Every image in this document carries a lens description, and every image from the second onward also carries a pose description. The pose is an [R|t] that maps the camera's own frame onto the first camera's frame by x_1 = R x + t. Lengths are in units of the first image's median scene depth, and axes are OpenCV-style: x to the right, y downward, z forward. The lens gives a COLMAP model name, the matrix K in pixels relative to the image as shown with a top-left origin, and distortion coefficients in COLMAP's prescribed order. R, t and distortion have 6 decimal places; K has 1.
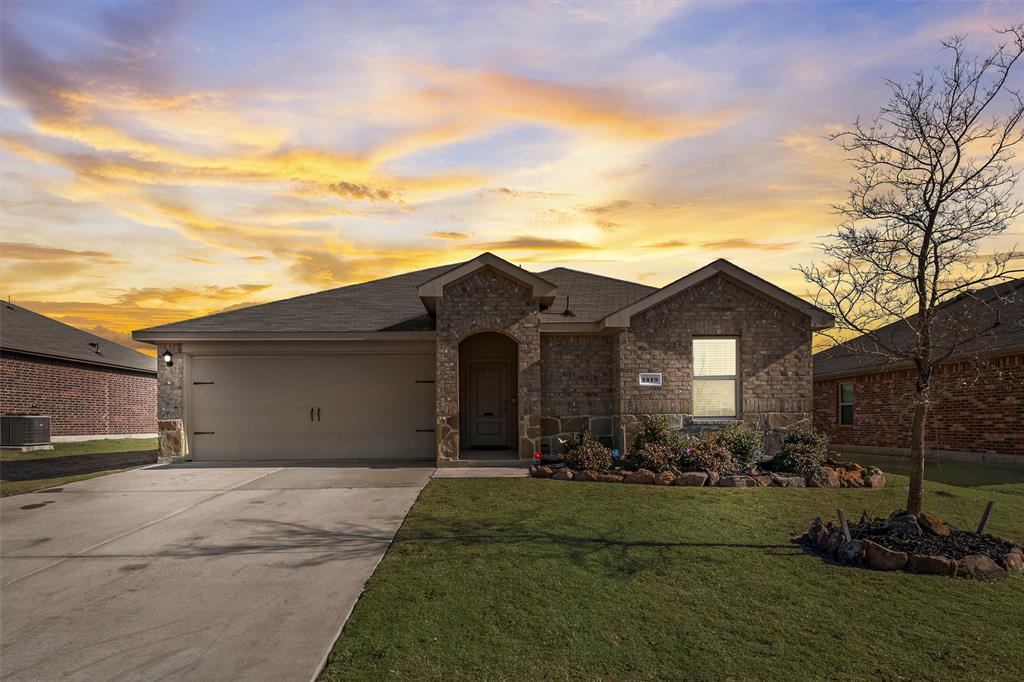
lens RADIAL K [[556.4, 0, 512.1], [0, 556.4, 361.5], [0, 0, 1]] dist [0.003149, 0.000313]
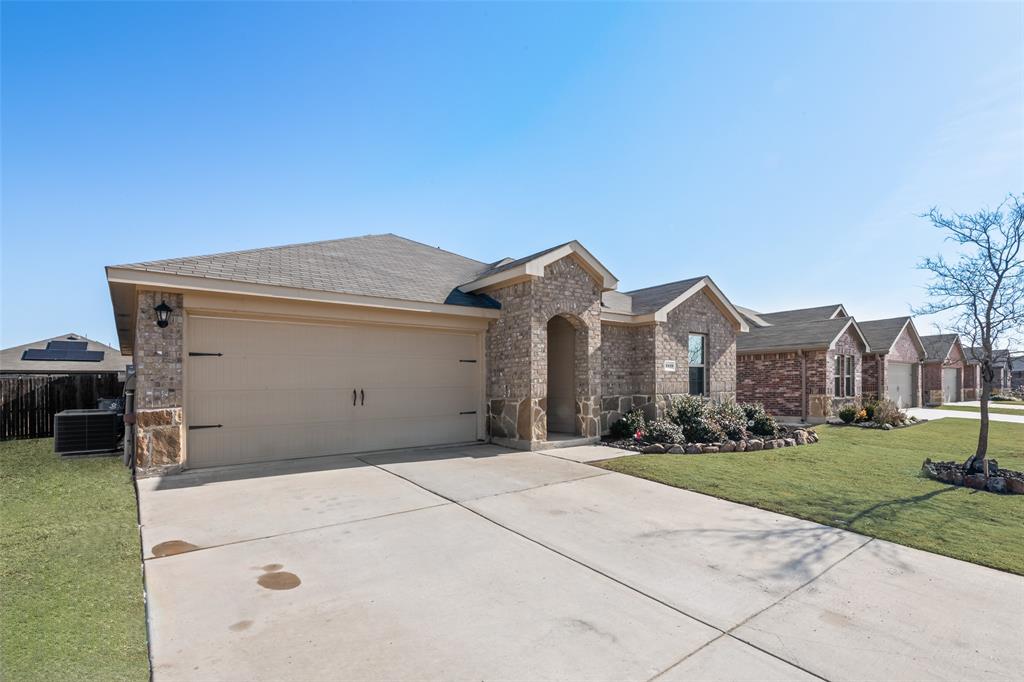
lens RADIAL K [[480.6, 0, 512.0], [0, 480.6, 341.0], [0, 0, 1]] dist [0.000188, -0.000275]
pose [[0.822350, 0.052756, 0.566531, -0.637820], [-0.052209, 0.998488, -0.017197, 0.014117], [-0.566582, -0.015436, 0.823861, 0.323939]]
